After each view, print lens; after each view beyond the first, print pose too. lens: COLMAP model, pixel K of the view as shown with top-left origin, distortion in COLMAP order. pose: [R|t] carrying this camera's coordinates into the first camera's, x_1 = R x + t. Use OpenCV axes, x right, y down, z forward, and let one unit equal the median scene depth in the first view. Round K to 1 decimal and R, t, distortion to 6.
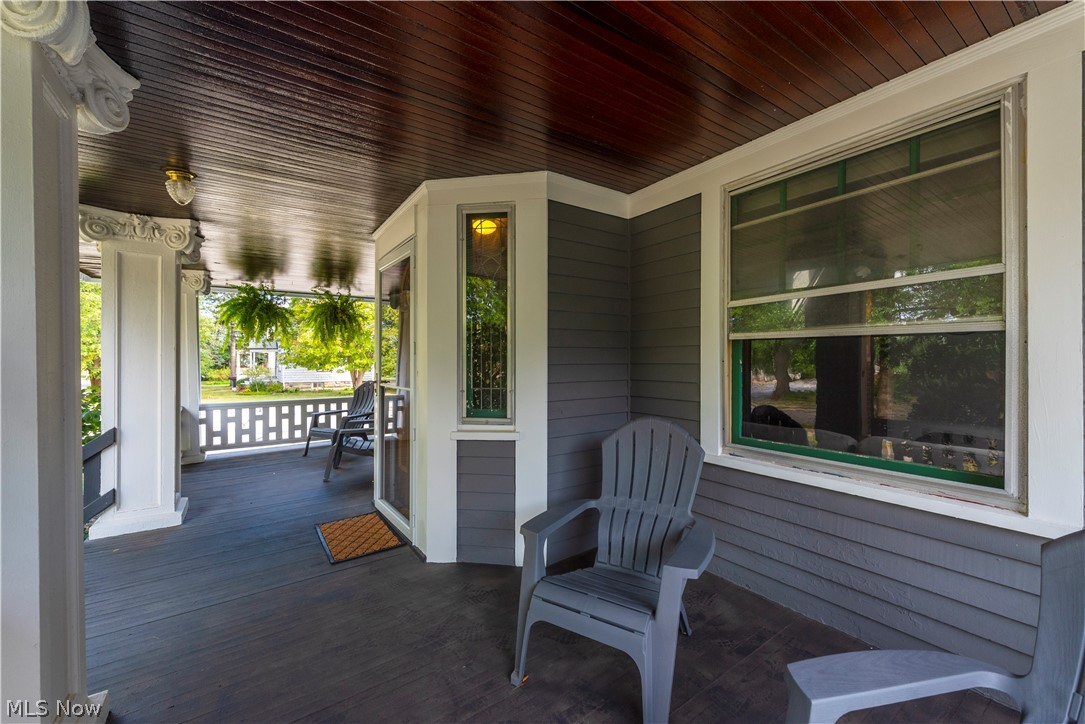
lens RADIAL K [[437.3, 0, 547.3], [0, 437.3, 364.4], [0, 0, 1]] dist [-0.008054, -0.000046]
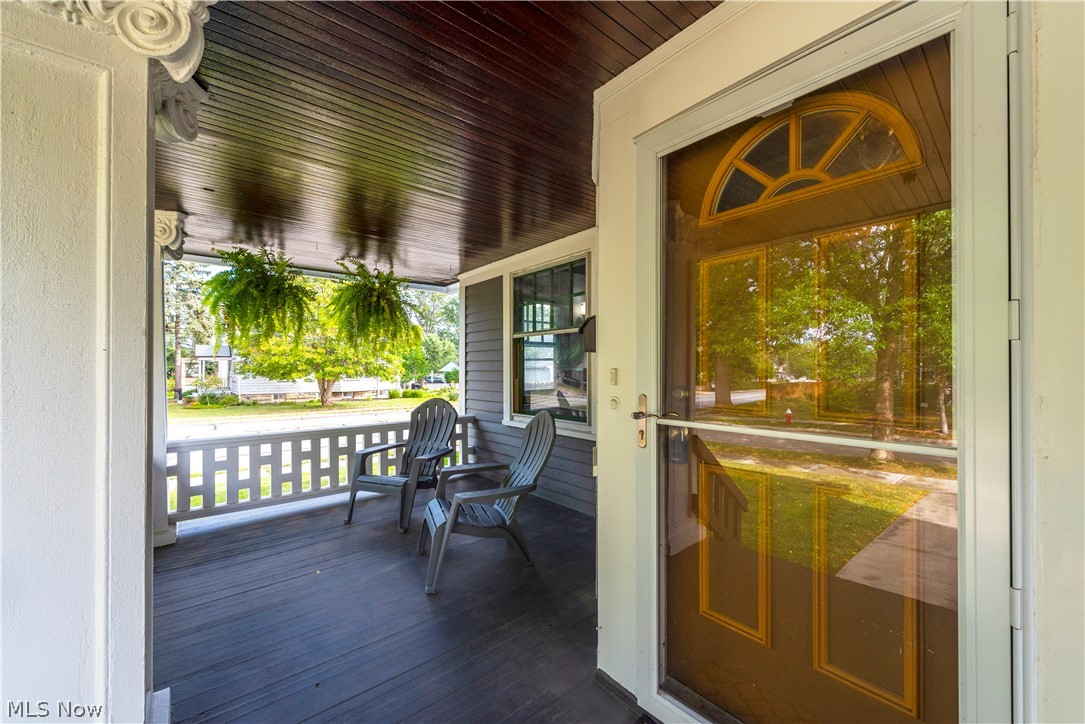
lens RADIAL K [[433.1, 0, 535.6], [0, 433.1, 369.9], [0, 0, 1]] dist [-0.001474, -0.000192]
pose [[0.997304, -0.002342, 0.073343, -0.315387], [0.002893, 0.999968, -0.007406, -0.000290], [-0.073323, 0.007598, 0.997279, 0.347851]]
